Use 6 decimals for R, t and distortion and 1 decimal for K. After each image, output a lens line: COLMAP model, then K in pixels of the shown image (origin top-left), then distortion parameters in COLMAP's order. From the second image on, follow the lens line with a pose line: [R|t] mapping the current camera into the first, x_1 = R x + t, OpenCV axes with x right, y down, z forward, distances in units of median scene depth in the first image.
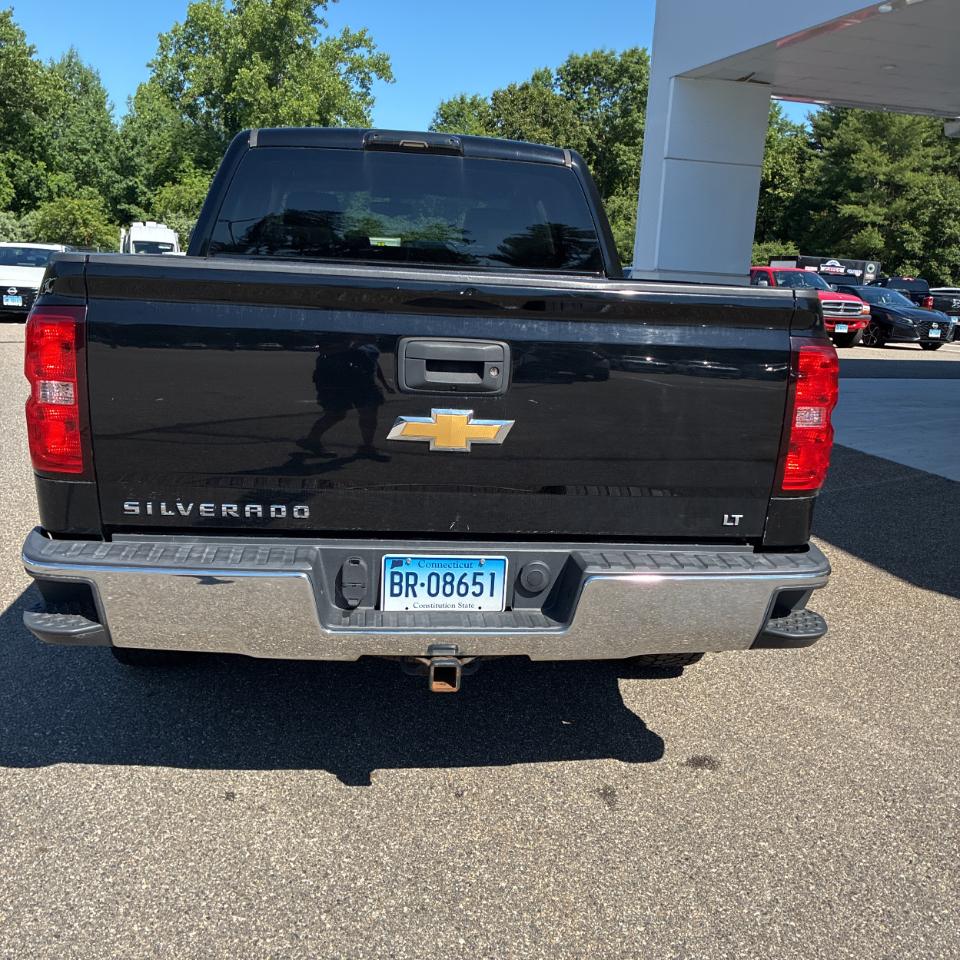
lens RADIAL K [[972.4, 0, 469.9], [0, 972.4, 494.0], [0, 0, 1]] dist [0.046446, -0.026450]
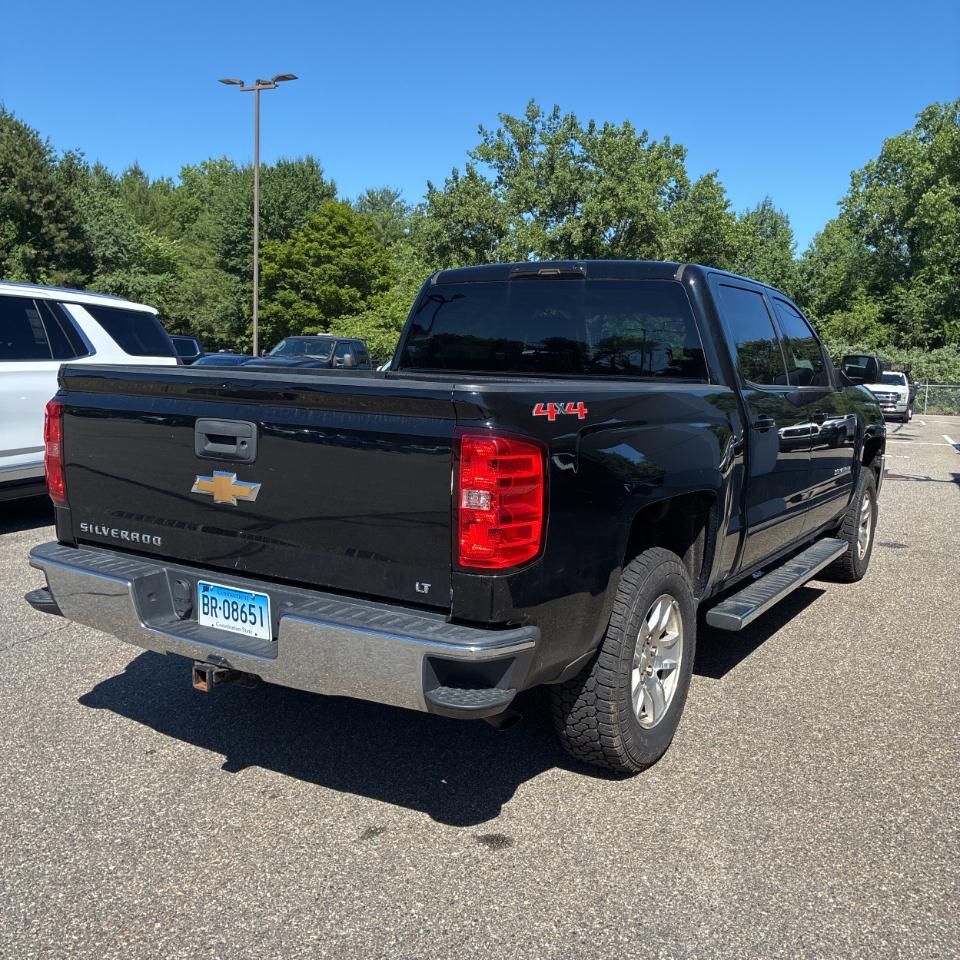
lens RADIAL K [[974.9, 0, 480.0], [0, 974.9, 480.0], [0, 0, 1]] dist [0.016555, 0.041011]
pose [[0.792689, 0.051836, -0.607419, 0.985493], [-0.135116, 0.986536, -0.092138, -0.001771], [0.594465, 0.155109, 0.789020, 0.153004]]
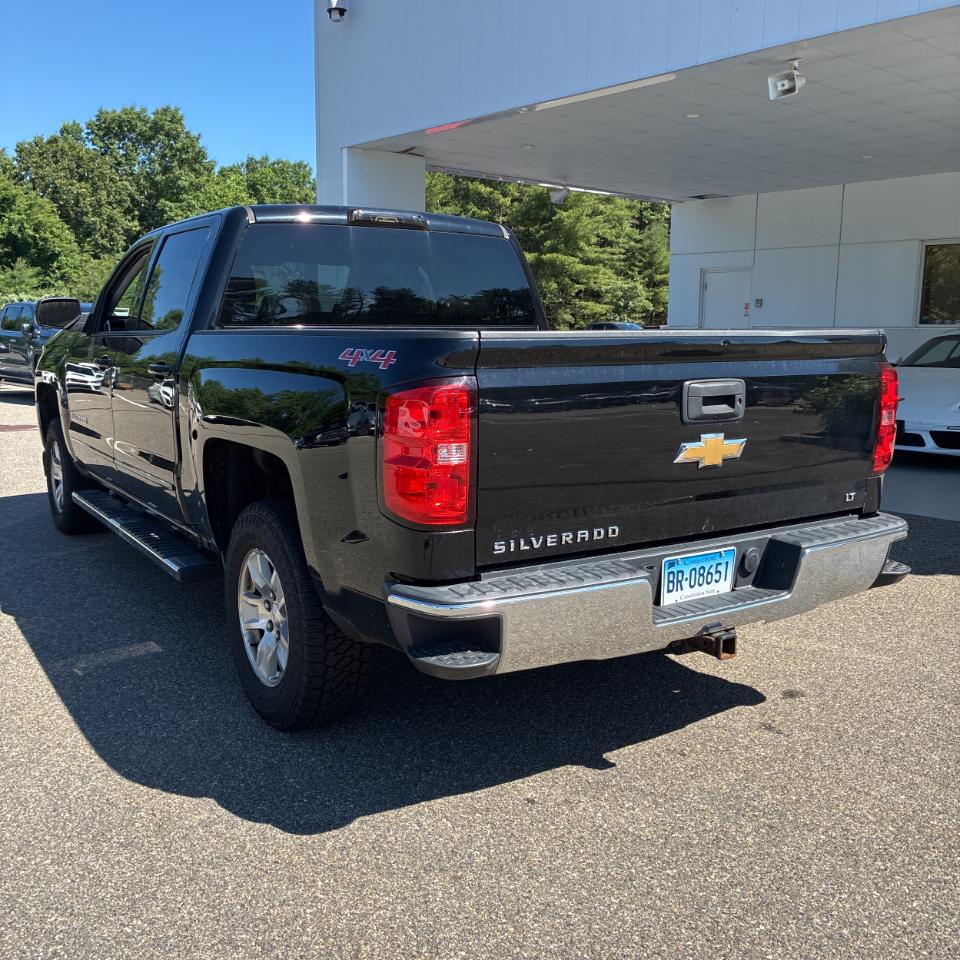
lens RADIAL K [[985.5, 0, 480.0], [0, 985.5, 480.0], [0, 0, 1]] dist [-0.010905, 0.015375]
pose [[0.890898, -0.114638, 0.439498, -0.799876], [0.143035, 0.989203, -0.031921, -0.027945], [-0.431093, 0.091302, 0.897676, -0.016439]]
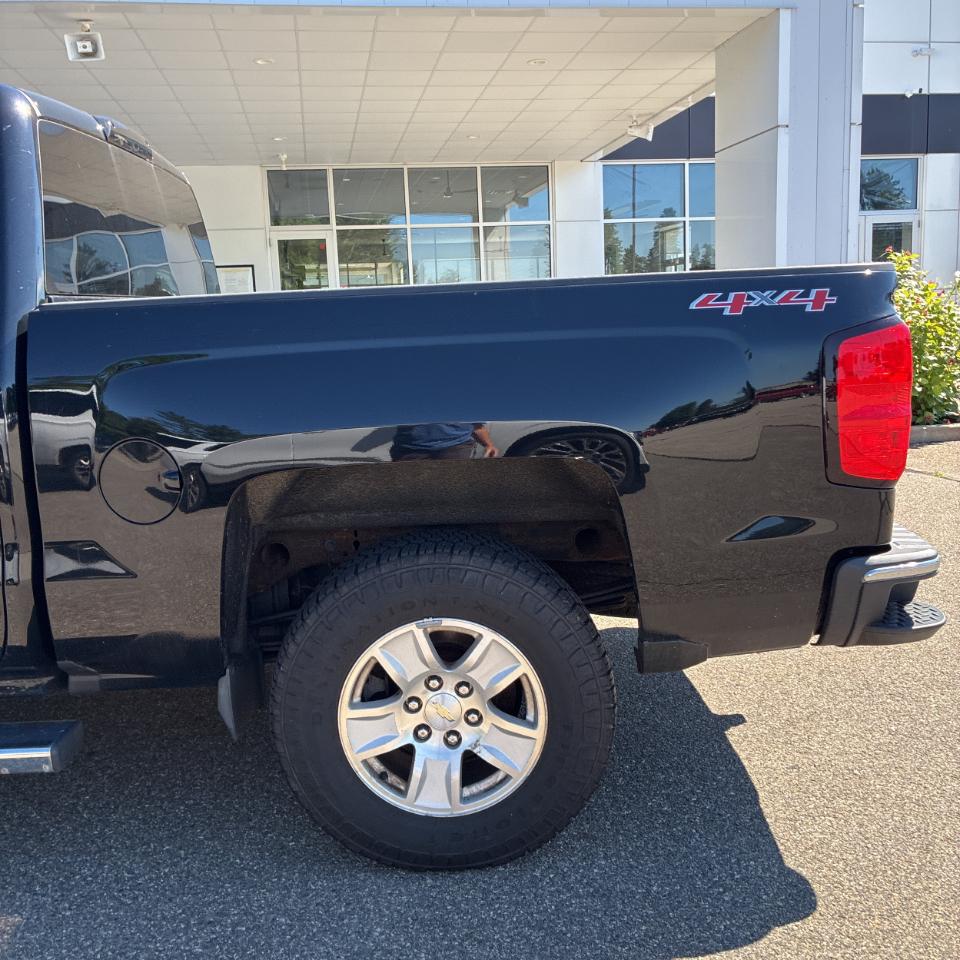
lens RADIAL K [[962.2, 0, 480.0], [0, 962.2, 480.0], [0, 0, 1]] dist [-0.005152, 0.006367]
pose [[0.073707, -0.216299, 0.973541, -1.308970], [0.266061, 0.945079, 0.189832, -0.297804], [-0.961134, 0.245029, 0.127208, 1.197199]]
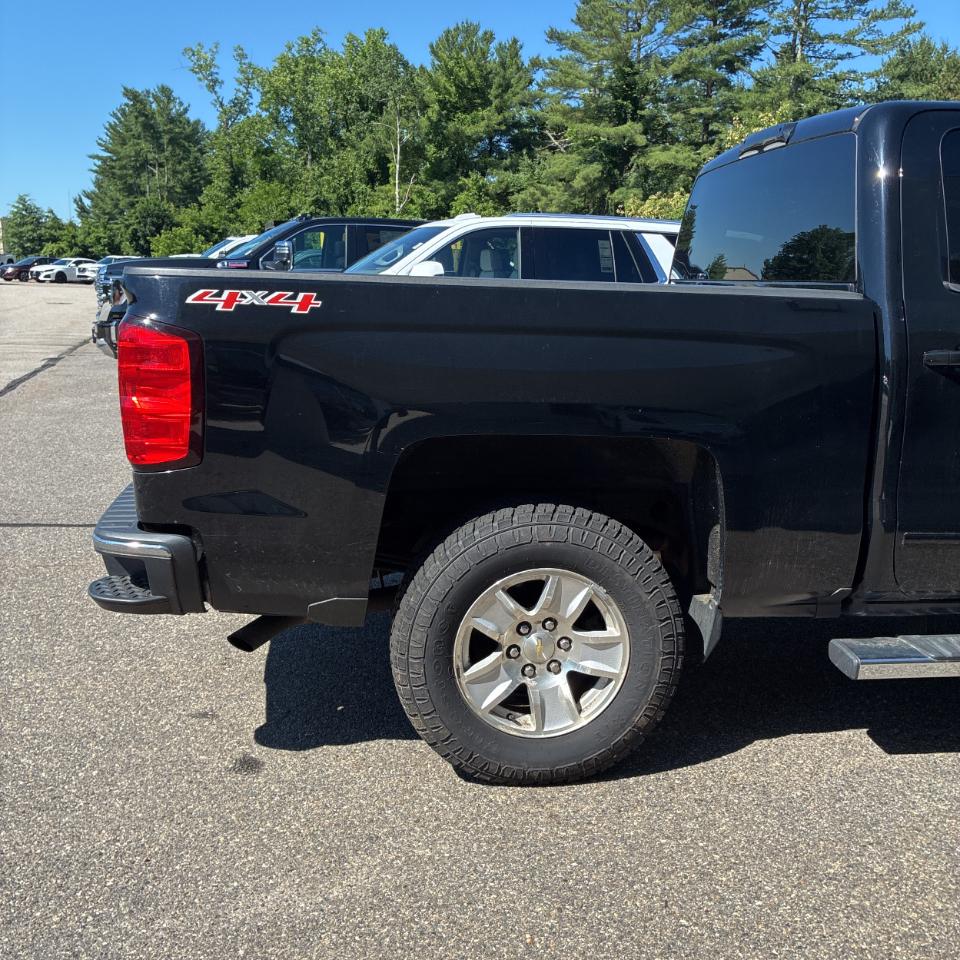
lens RADIAL K [[974.9, 0, 480.0], [0, 974.9, 480.0], [0, 0, 1]] dist [0.016555, 0.041011]
pose [[0.015530, 0.156191, -0.987605, 1.366456], [-0.260648, 0.954206, 0.146811, -0.230941], [0.965309, 0.255137, 0.055530, 1.310215]]
